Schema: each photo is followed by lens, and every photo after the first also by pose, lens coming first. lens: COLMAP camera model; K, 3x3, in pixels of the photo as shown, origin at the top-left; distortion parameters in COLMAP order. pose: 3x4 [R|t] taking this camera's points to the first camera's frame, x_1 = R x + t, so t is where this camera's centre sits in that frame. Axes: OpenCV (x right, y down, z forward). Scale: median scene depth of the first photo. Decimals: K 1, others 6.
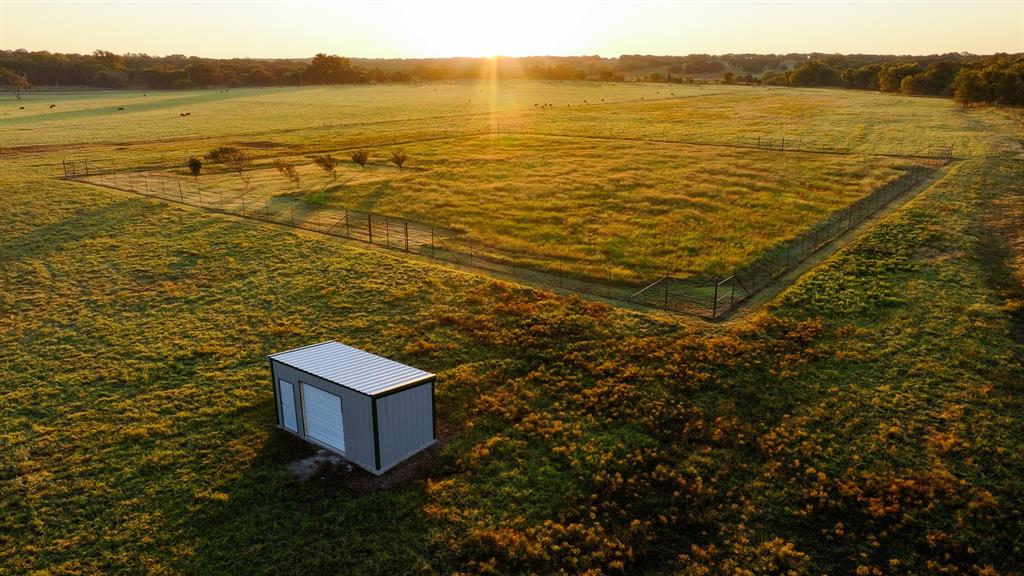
lens RADIAL K [[724.6, 0, 514.7], [0, 724.6, 288.3], [0, 0, 1]] dist [0.009033, -0.000957]
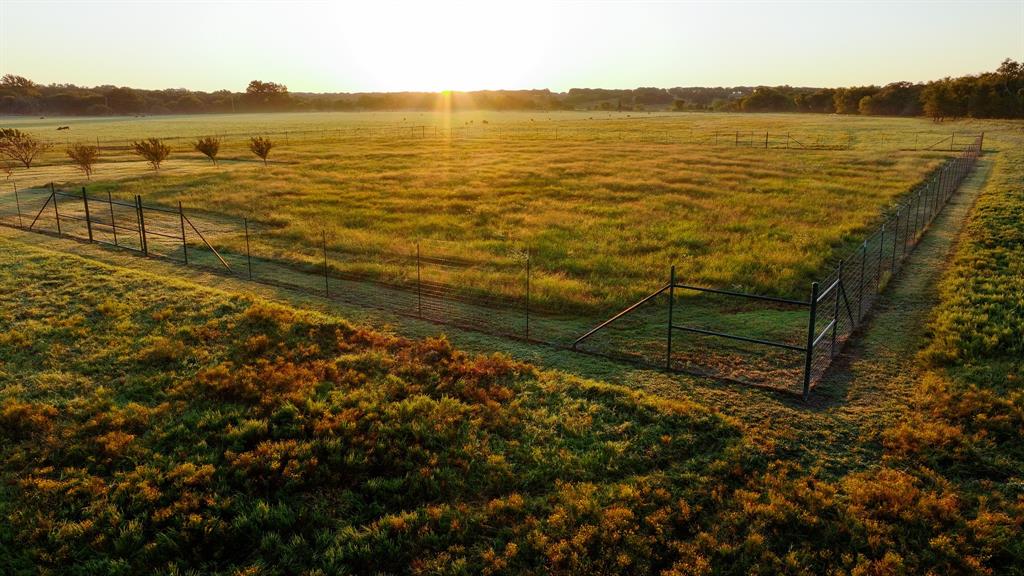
lens RADIAL K [[724.6, 0, 511.1], [0, 724.6, 288.5], [0, 0, 1]] dist [0.009033, -0.000957]
pose [[0.998268, -0.015464, 0.056754, 0.074893], [0.018228, 0.998656, -0.048517, 0.002054], [-0.055927, 0.049467, 0.997209, 0.447655]]
